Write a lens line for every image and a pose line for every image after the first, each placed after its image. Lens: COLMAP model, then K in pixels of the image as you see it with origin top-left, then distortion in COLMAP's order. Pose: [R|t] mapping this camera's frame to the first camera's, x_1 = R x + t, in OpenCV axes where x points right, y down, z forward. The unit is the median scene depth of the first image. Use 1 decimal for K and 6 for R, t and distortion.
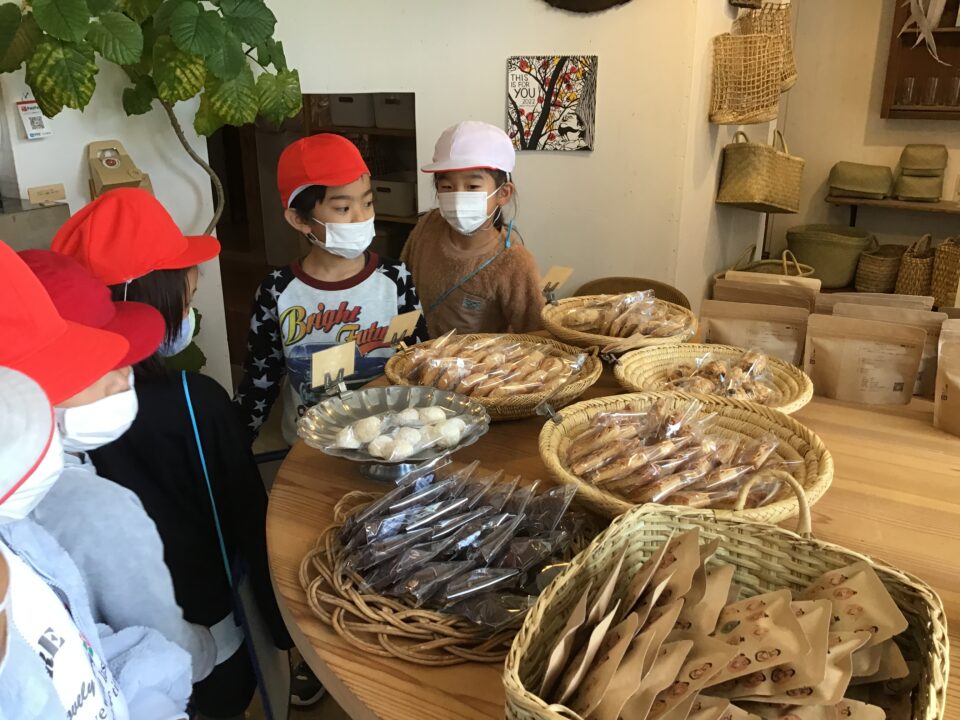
lens RADIAL K [[853.7, 0, 480.0], [0, 853.7, 360.0], [0, 0, 1]] dist [0.124153, -0.220440]
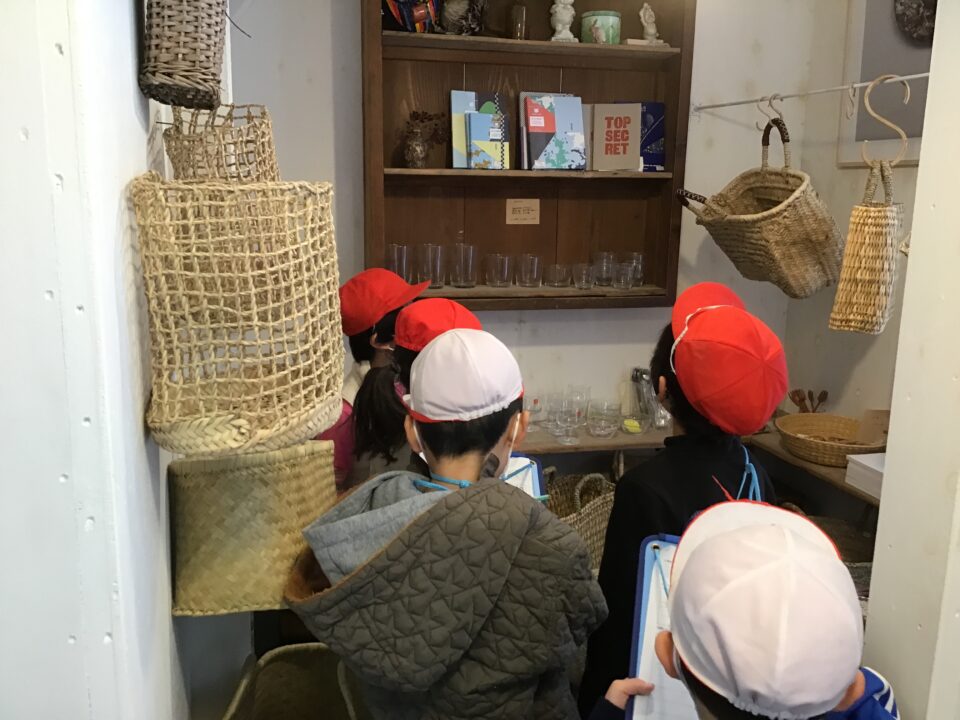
lens RADIAL K [[849.0, 0, 481.9], [0, 849.0, 356.9], [0, 0, 1]] dist [0.160303, -0.320266]
pose [[0.711575, -0.122122, 0.691915, 0.145621], [0.213866, 0.975696, -0.047734, -0.275977], [-0.669270, 0.181944, 0.720399, 0.718786]]
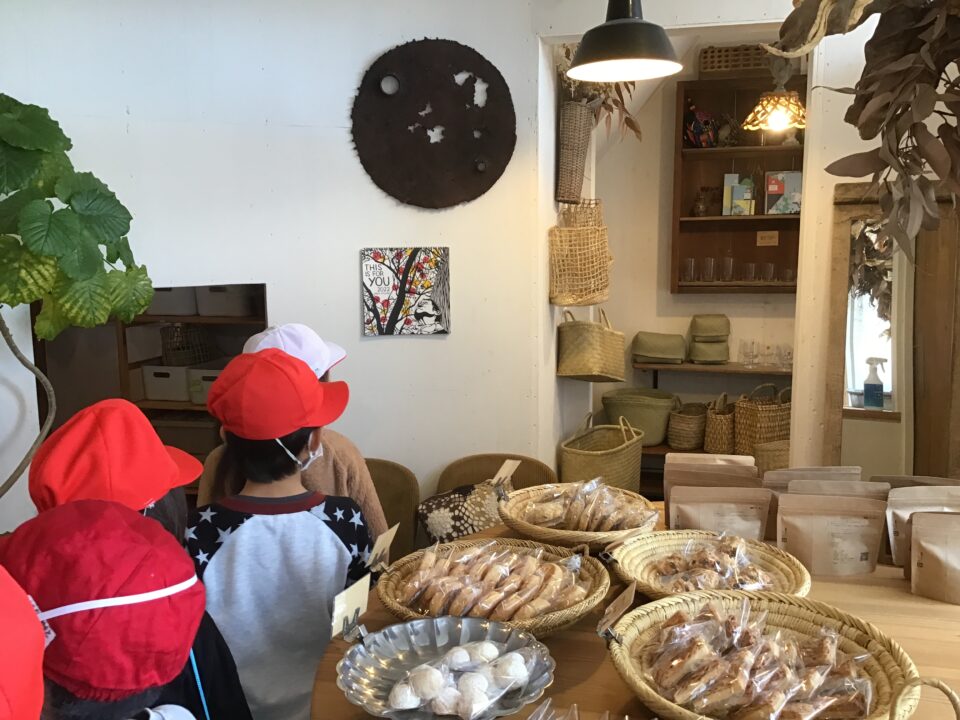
lens RADIAL K [[853.7, 0, 480.0], [0, 853.7, 360.0], [0, 0, 1]] dist [0.124153, -0.220440]
pose [[0.960091, -0.049346, 0.275301, -0.118072], [0.100474, 0.979458, -0.174836, -0.031319], [-0.261018, 0.195519, 0.945326, 0.034255]]
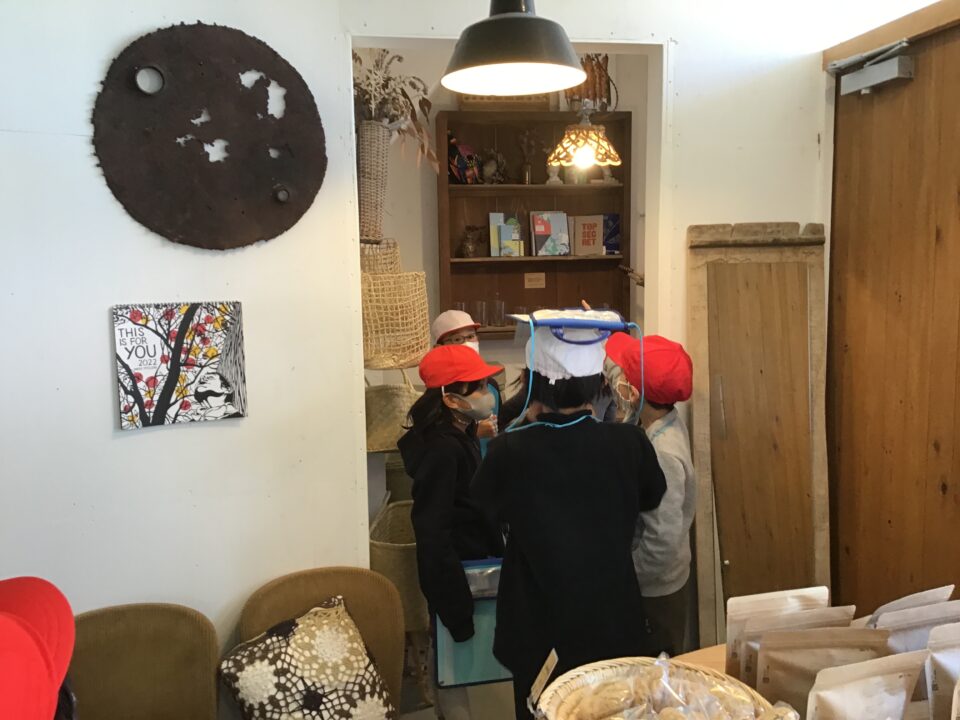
lens RADIAL K [[847.5, 0, 480.3], [0, 847.5, 358.3], [0, 0, 1]] dist [0.094473, -0.197159]
pose [[0.773129, -0.083236, 0.628763, -0.181149], [0.224816, 0.962948, -0.148959, -0.136612], [-0.593068, 0.256521, 0.763196, 0.293406]]
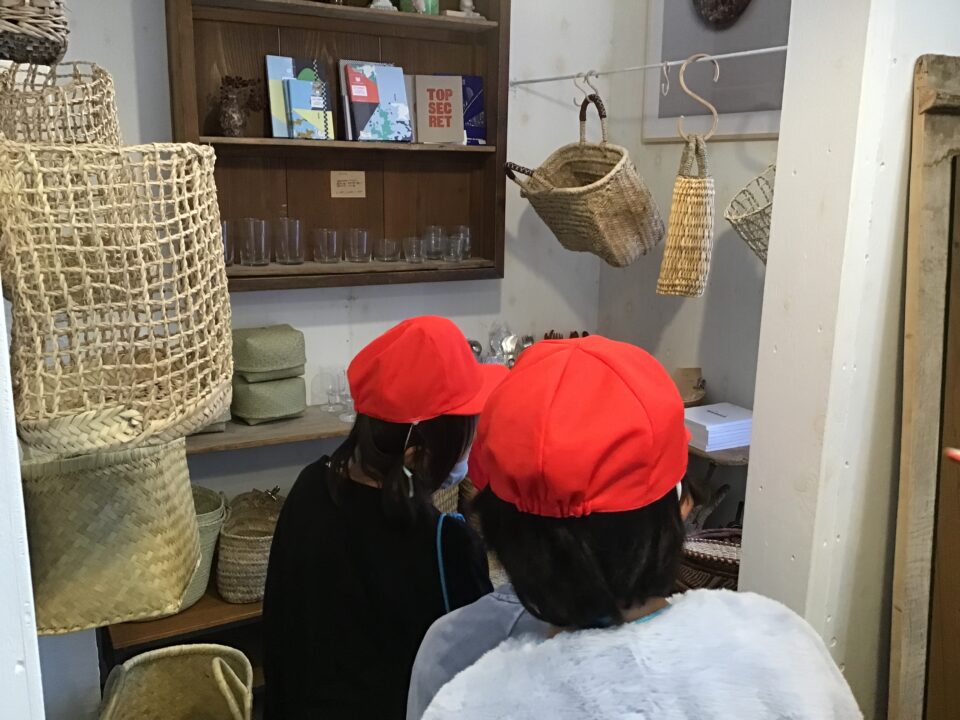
lens RADIAL K [[853.7, 0, 480.0], [0, 853.7, 360.0], [0, 0, 1]] dist [0.124153, -0.220440]
pose [[0.516861, -0.174556, 0.838084, 0.121399], [0.263366, 0.963933, 0.038345, -0.284061], [-0.814551, 0.200904, 0.544192, 0.756745]]
